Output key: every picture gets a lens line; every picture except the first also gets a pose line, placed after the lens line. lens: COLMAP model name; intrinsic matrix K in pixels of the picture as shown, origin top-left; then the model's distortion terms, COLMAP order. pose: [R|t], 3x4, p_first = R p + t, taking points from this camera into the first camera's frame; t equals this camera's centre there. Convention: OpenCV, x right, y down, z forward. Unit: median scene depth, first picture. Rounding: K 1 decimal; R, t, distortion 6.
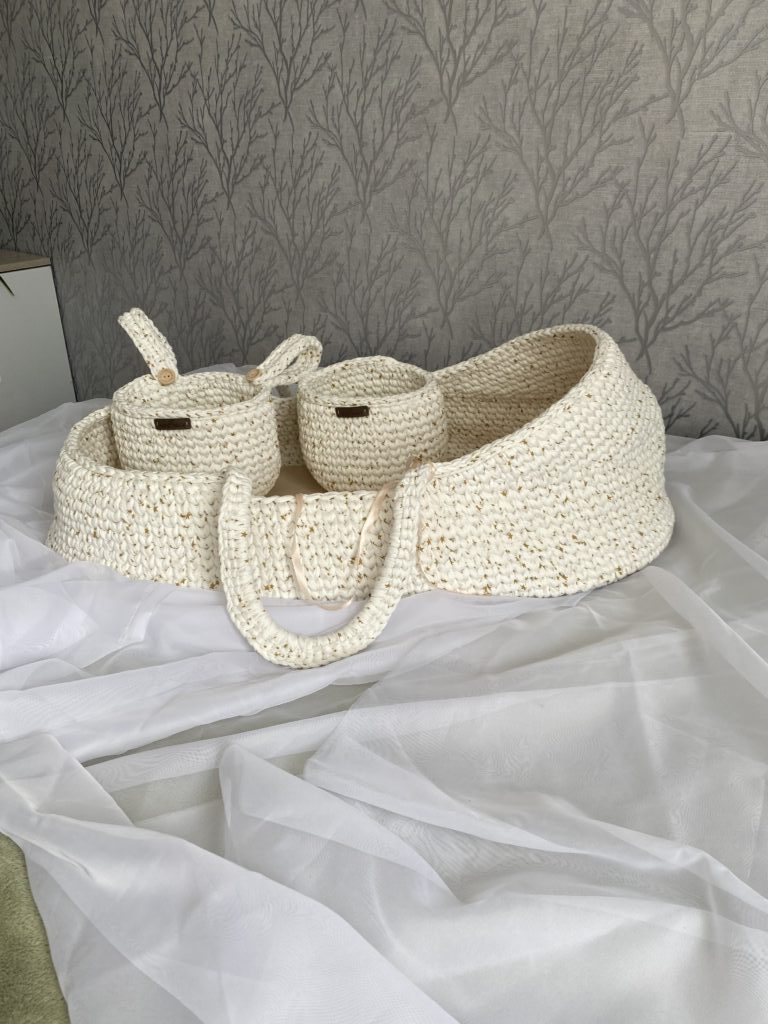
lens RADIAL K [[771.8, 0, 384.0], [0, 771.8, 512.0], [0, 0, 1]] dist [0.008320, 0.009036]
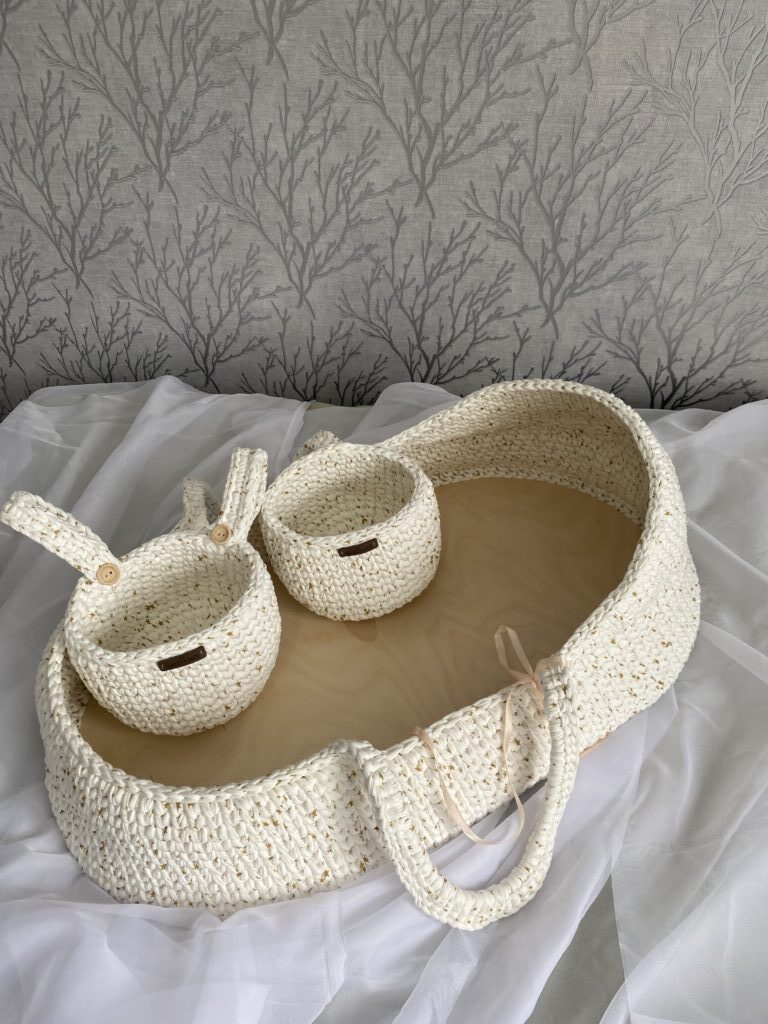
lens RADIAL K [[780.9, 0, 387.7], [0, 780.9, 533.0], [0, 0, 1]] dist [0.024840, -0.008940]
pose [[0.895268, -0.331585, 0.297568, -0.212751], [0.226832, 0.914090, 0.336136, -0.343631], [-0.383462, -0.233434, 0.893569, 0.176908]]
